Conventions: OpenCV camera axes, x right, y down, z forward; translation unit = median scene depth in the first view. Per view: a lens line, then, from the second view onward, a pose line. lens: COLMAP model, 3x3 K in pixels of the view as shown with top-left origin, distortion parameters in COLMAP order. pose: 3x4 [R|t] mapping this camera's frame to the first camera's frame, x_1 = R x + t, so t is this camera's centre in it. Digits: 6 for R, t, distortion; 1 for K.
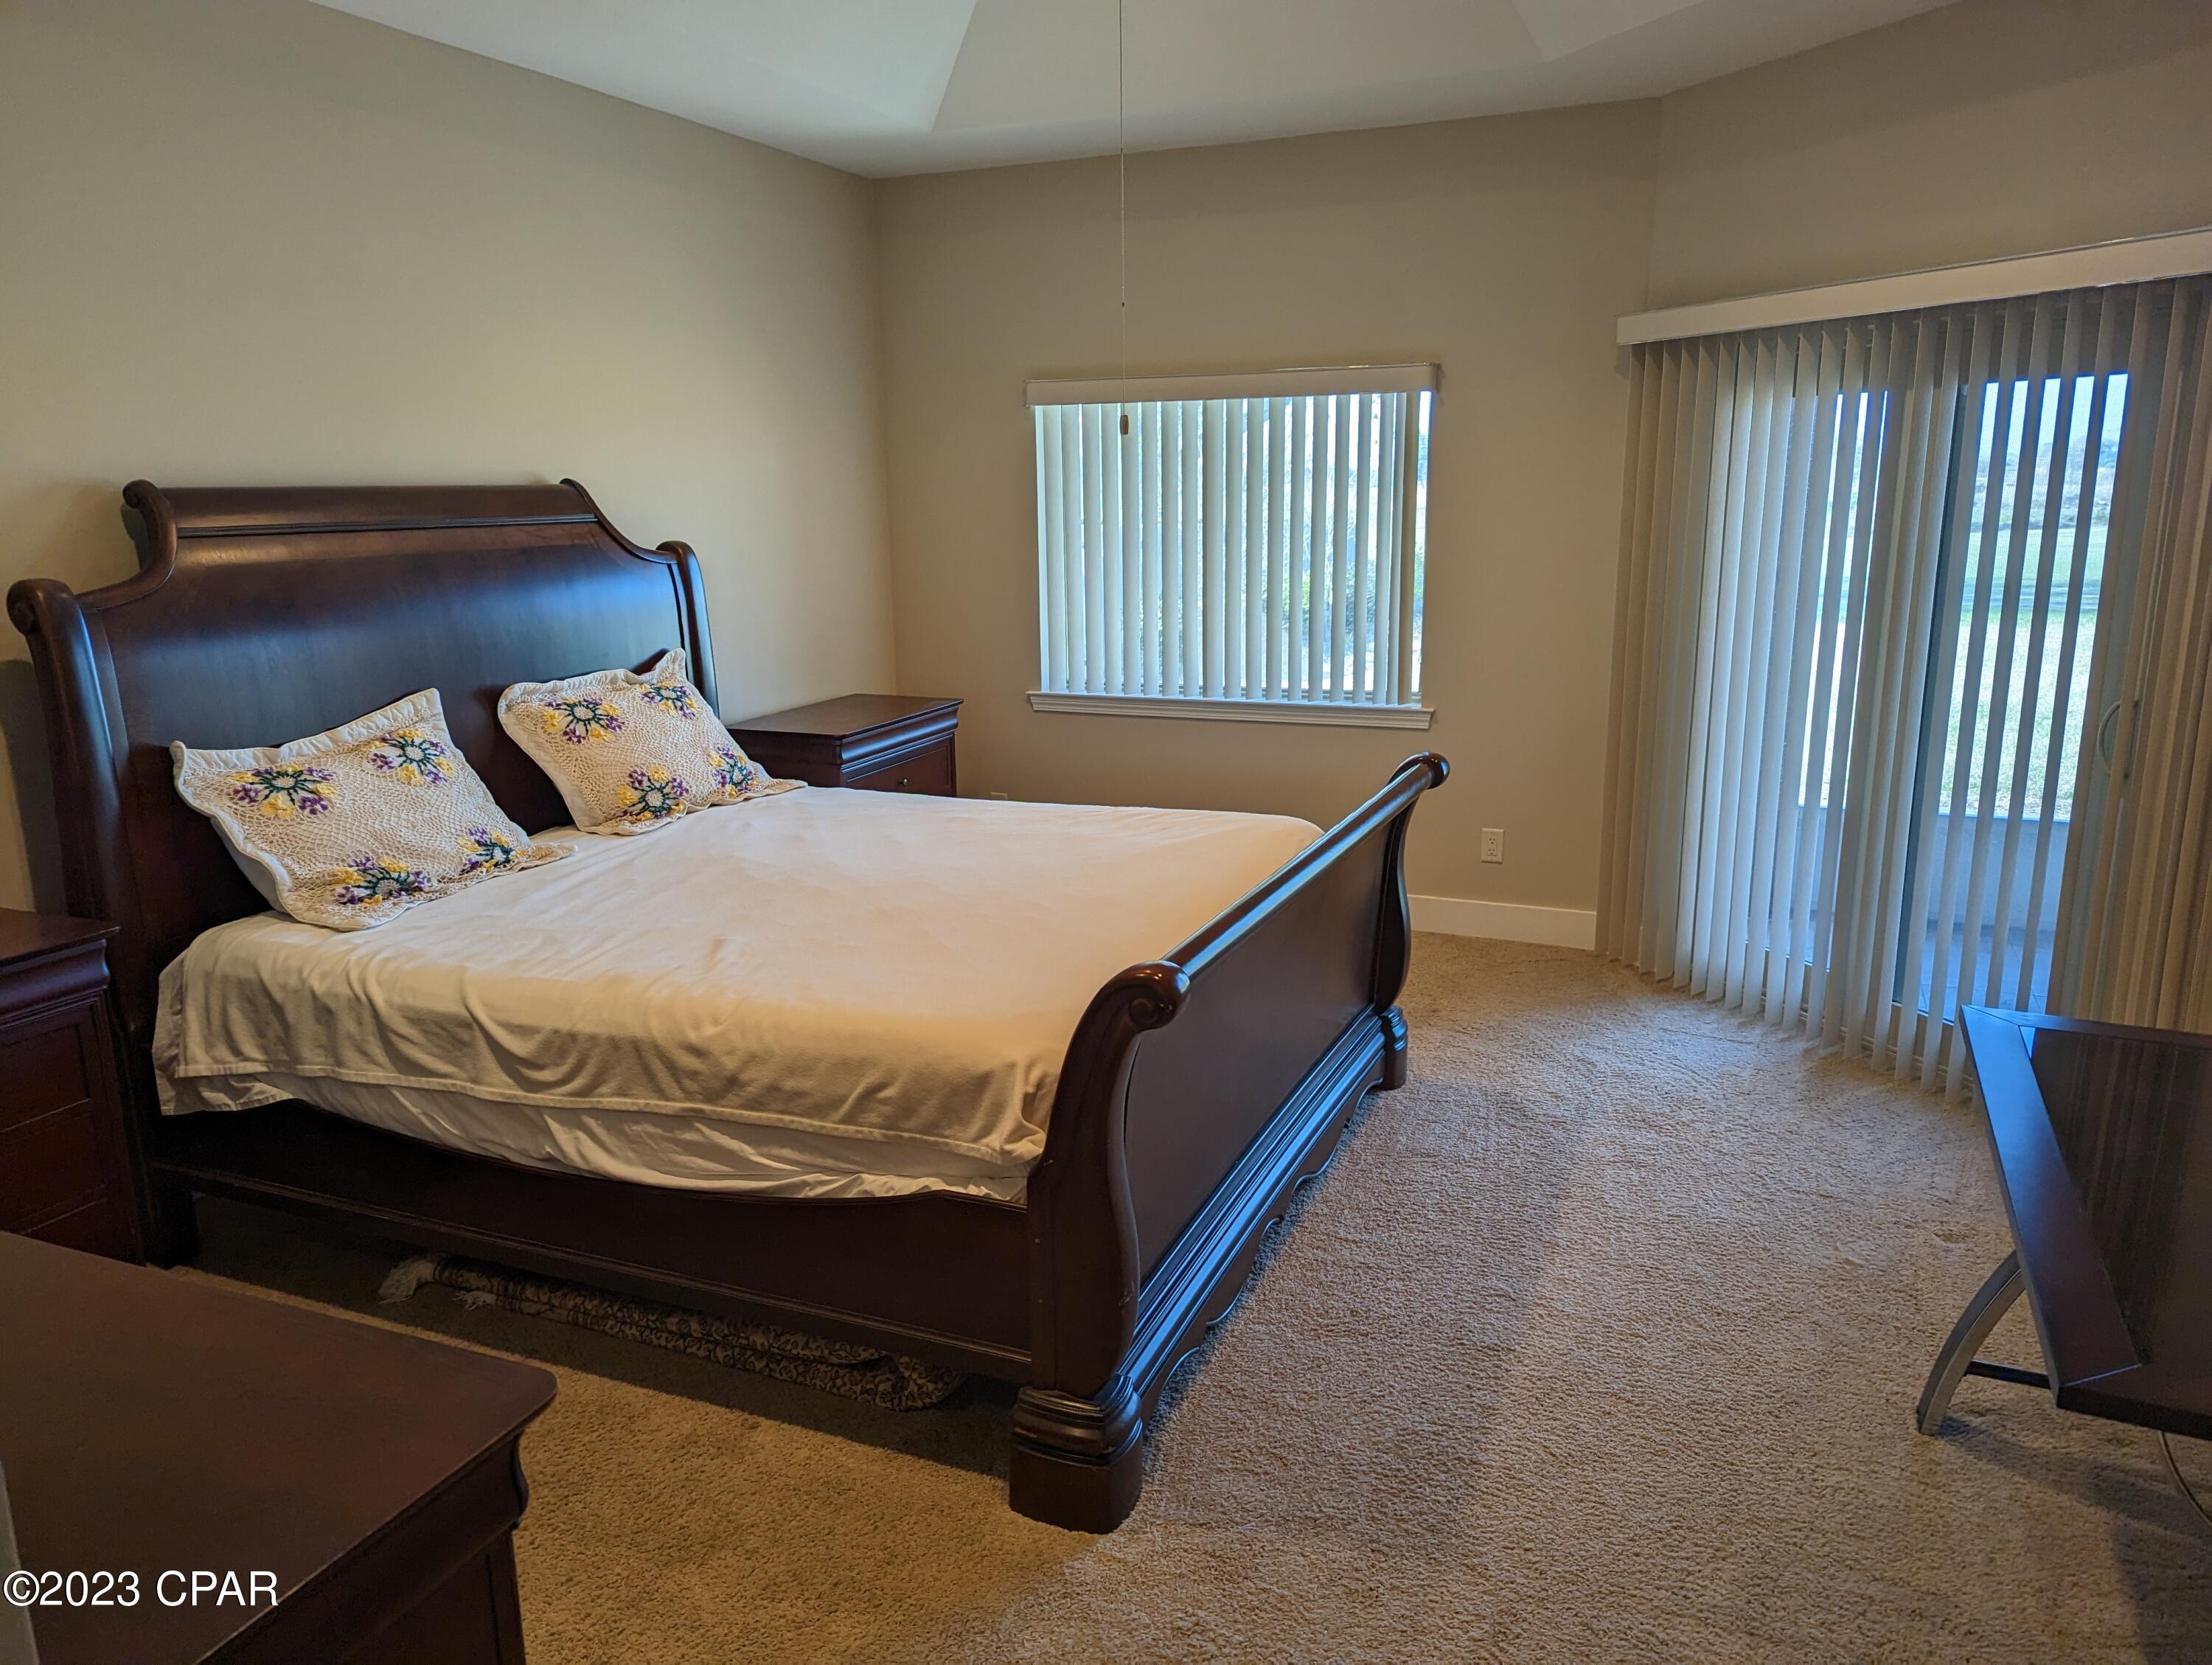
lens RADIAL K [[1560.4, 0, 1109.7], [0, 1560.4, 837.8], [0, 0, 1]] dist [0.056432, -0.042567]
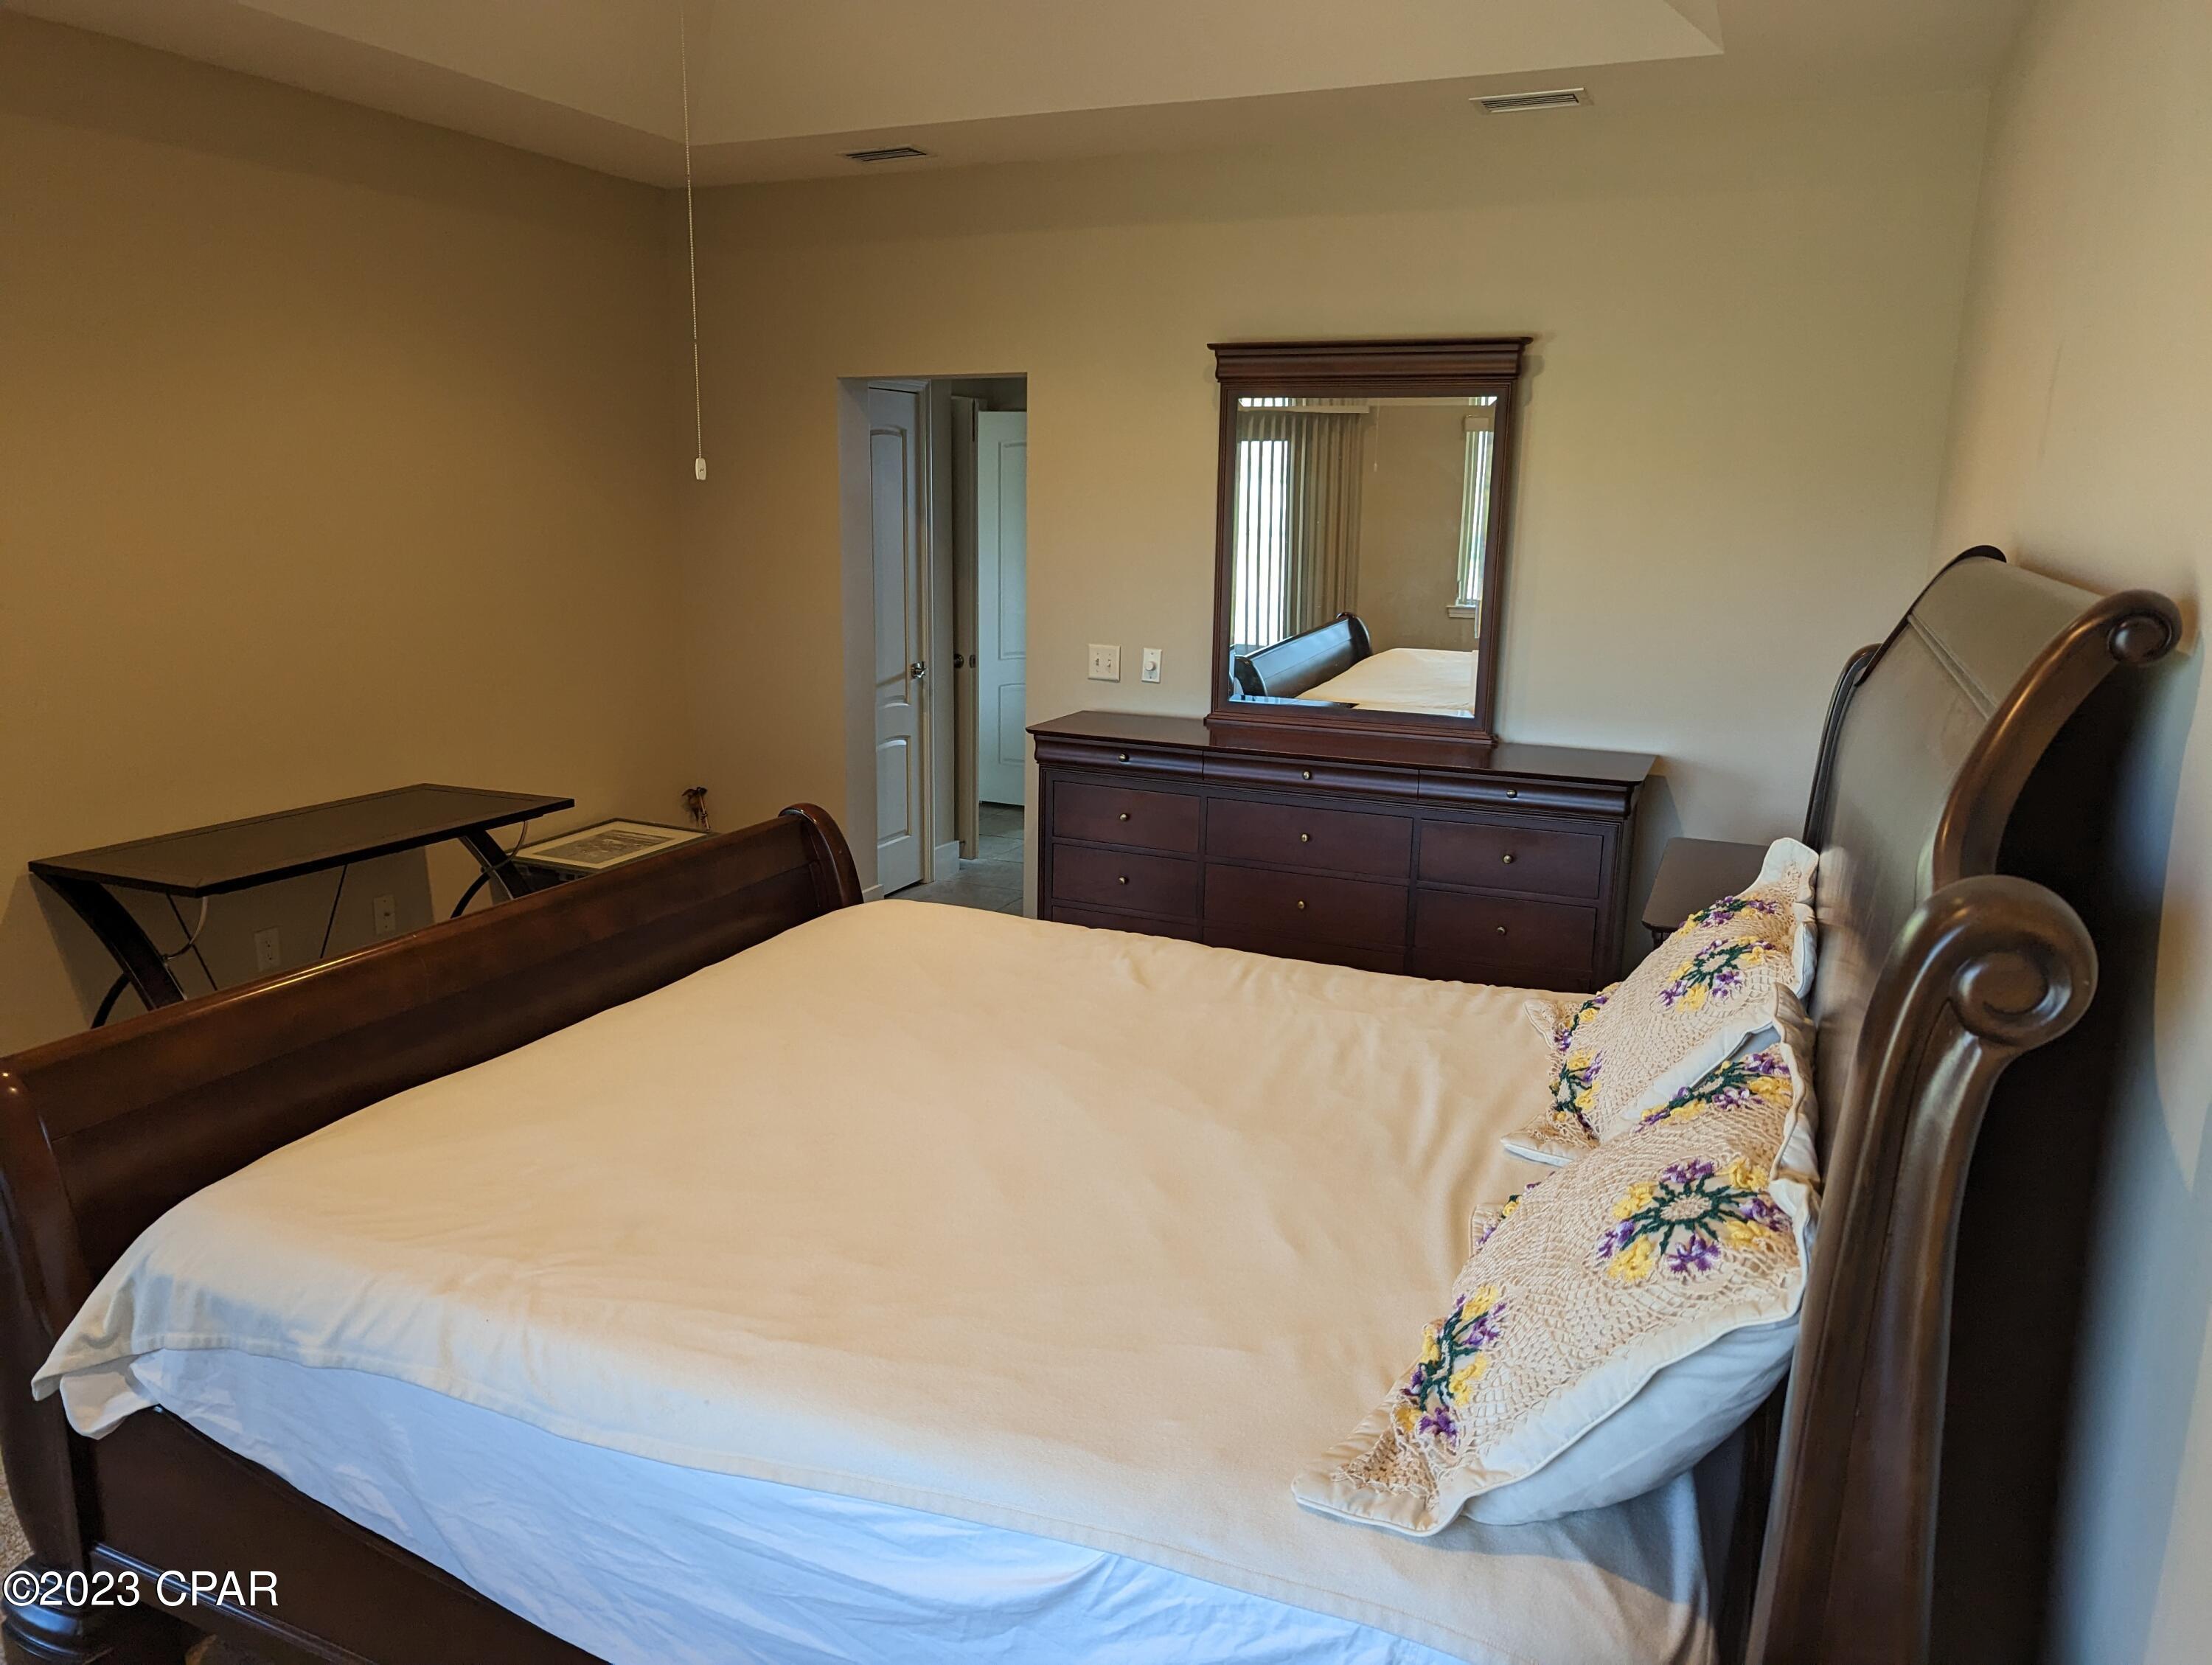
lens RADIAL K [[1560.4, 0, 1109.7], [0, 1560.4, 837.8], [0, 0, 1]] dist [0.056432, -0.042567]
pose [[-0.999940, -0.004666, 0.009862, -0.237630], [0.000046, 0.902101, 0.431525, -0.449521], [-0.010910, 0.431500, -0.902047, 1.861328]]
